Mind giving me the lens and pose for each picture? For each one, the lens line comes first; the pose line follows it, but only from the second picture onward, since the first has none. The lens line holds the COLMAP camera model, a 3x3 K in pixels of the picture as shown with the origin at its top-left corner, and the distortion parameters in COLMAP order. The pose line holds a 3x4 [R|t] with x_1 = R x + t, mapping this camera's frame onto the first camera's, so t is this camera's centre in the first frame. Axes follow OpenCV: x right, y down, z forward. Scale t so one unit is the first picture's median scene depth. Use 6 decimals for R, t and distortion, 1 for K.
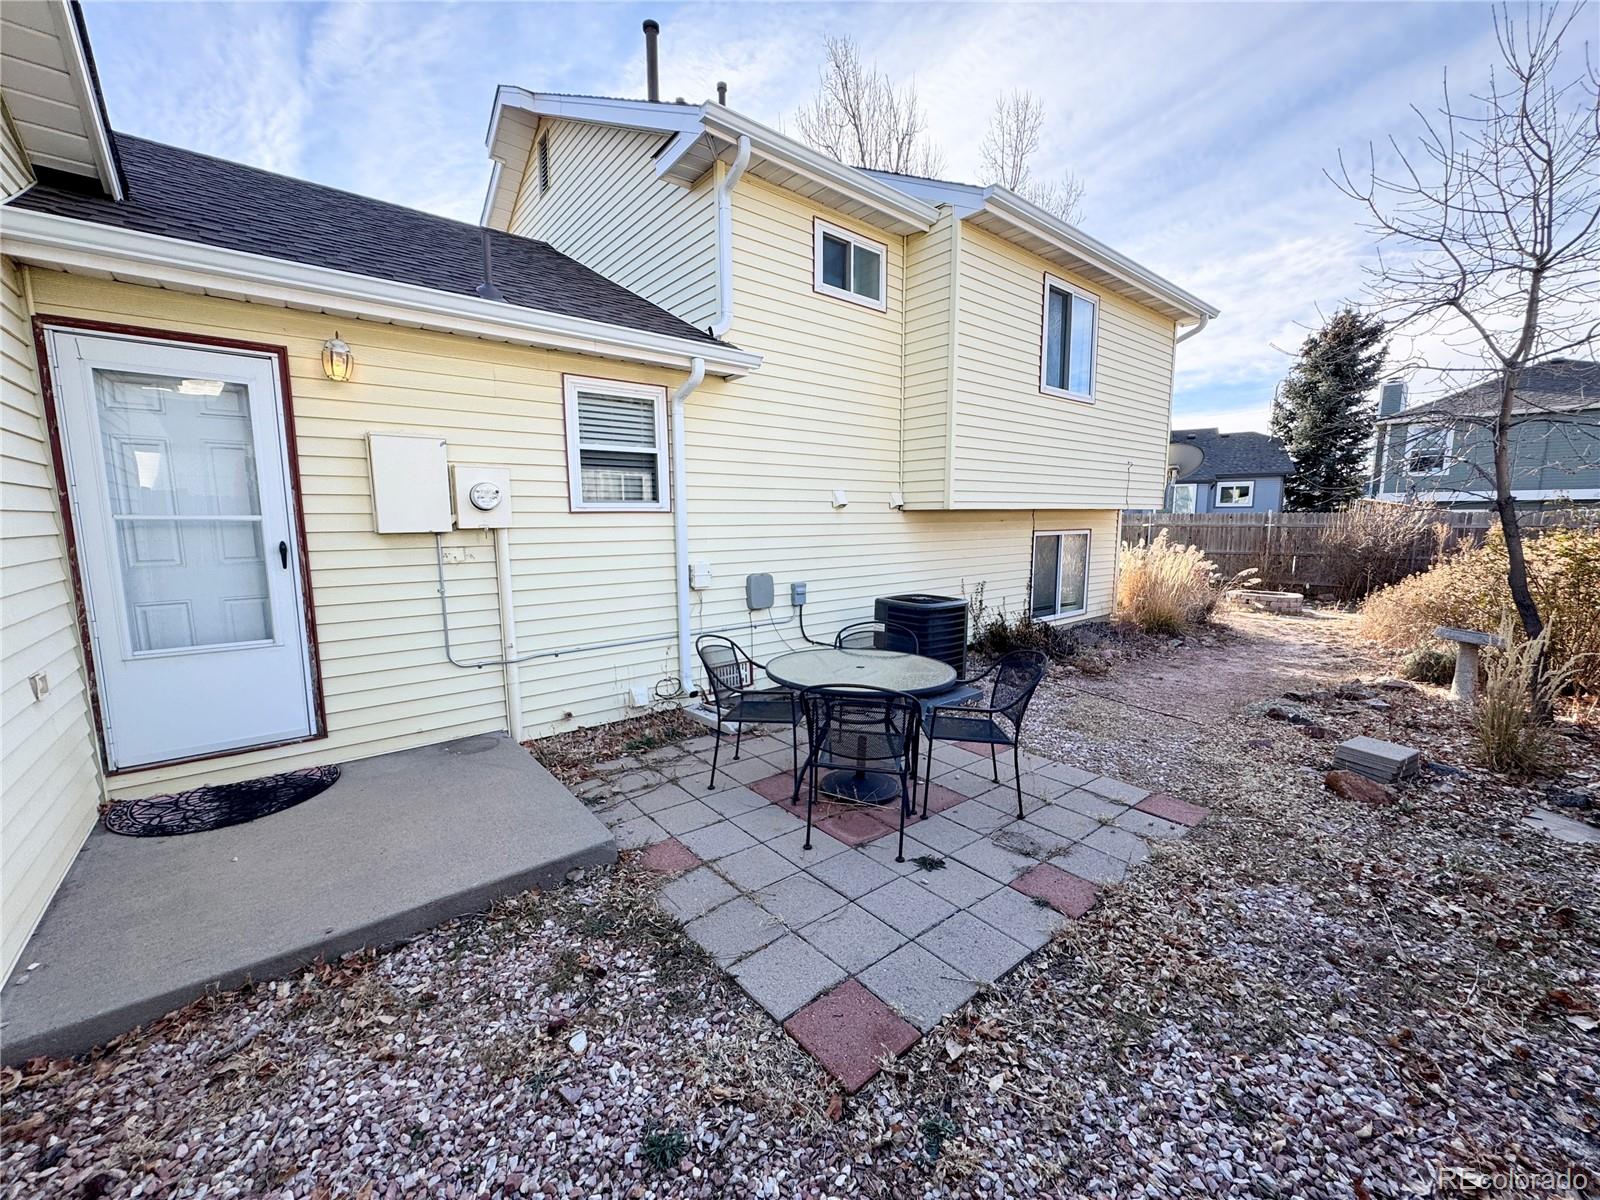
lens RADIAL K [[635.1, 0, 797.3], [0, 635.1, 600.3], [0, 0, 1]] dist [-0.003149, -0.000147]
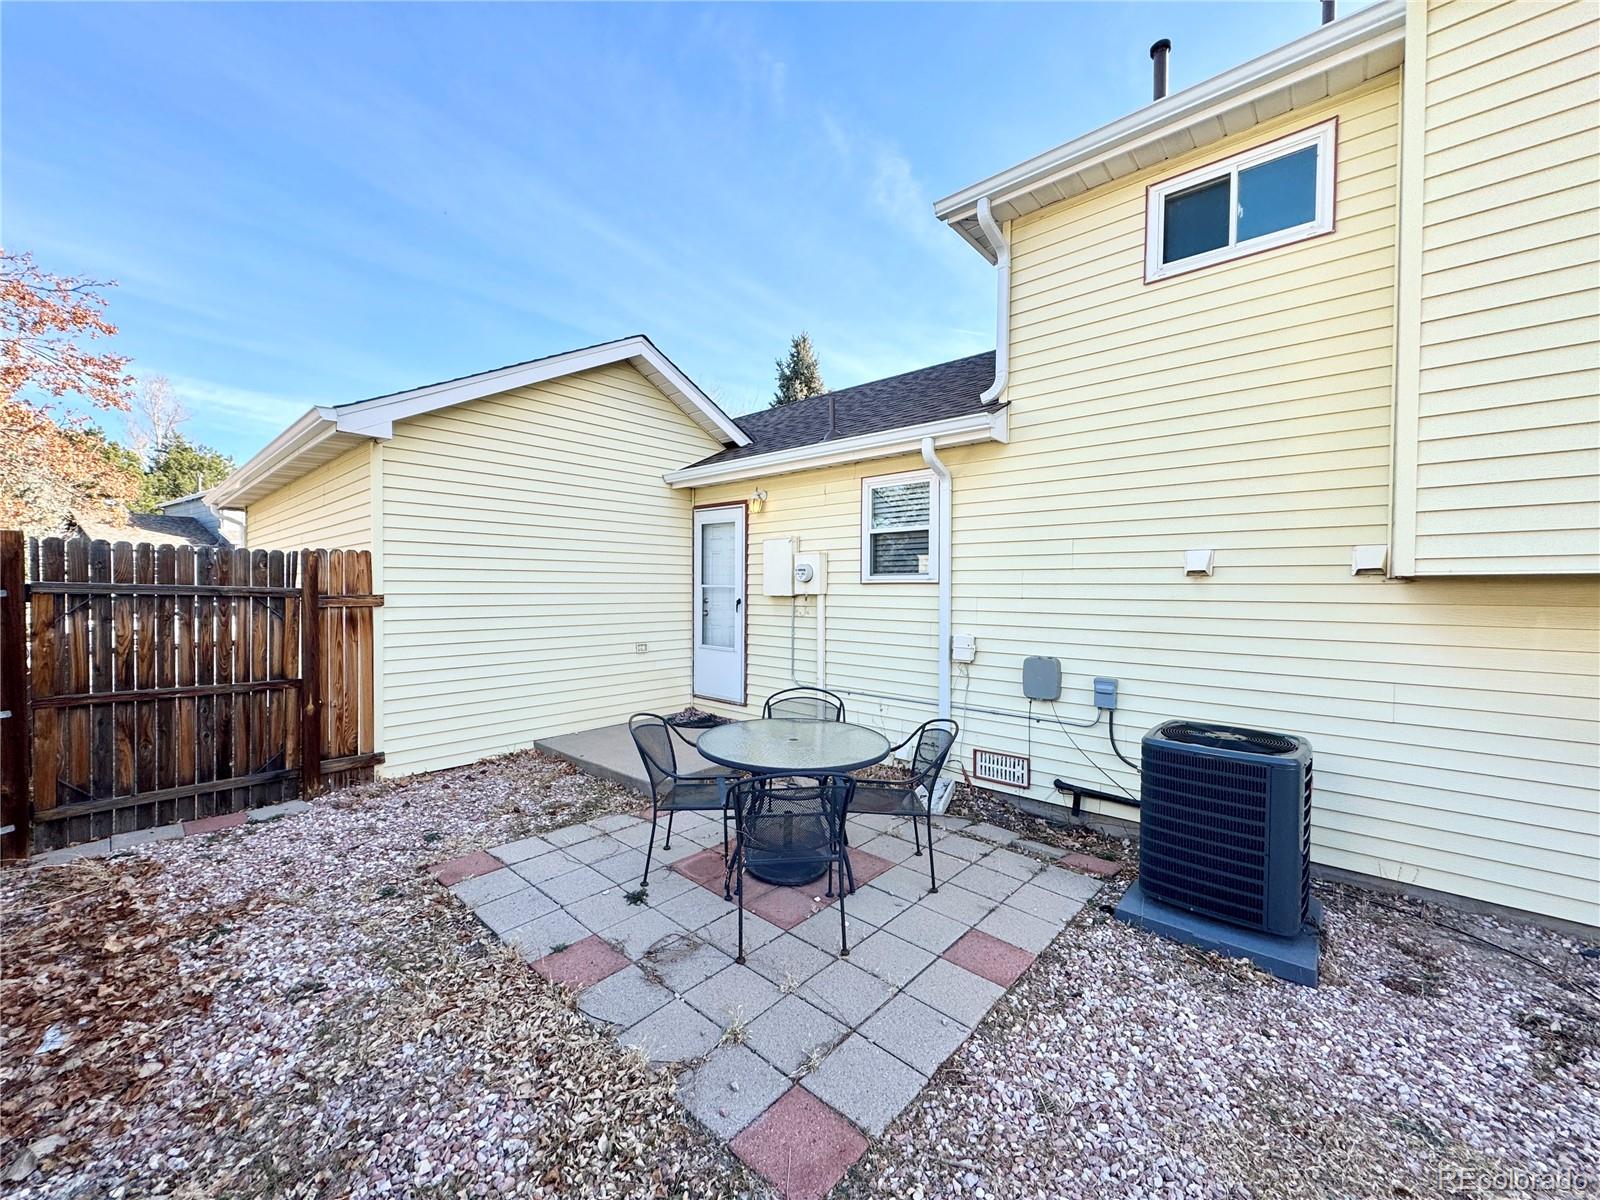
lens RADIAL K [[635.1, 0, 797.0], [0, 635.1, 598.4], [0, 0, 1]] dist [-0.003149, -0.000147]
pose [[0.146883, 0.020907, -0.988933, 0.864484], [-0.135345, 0.990798, 0.000844, -0.091042], [0.979851, 0.133724, 0.148361, 0.674712]]
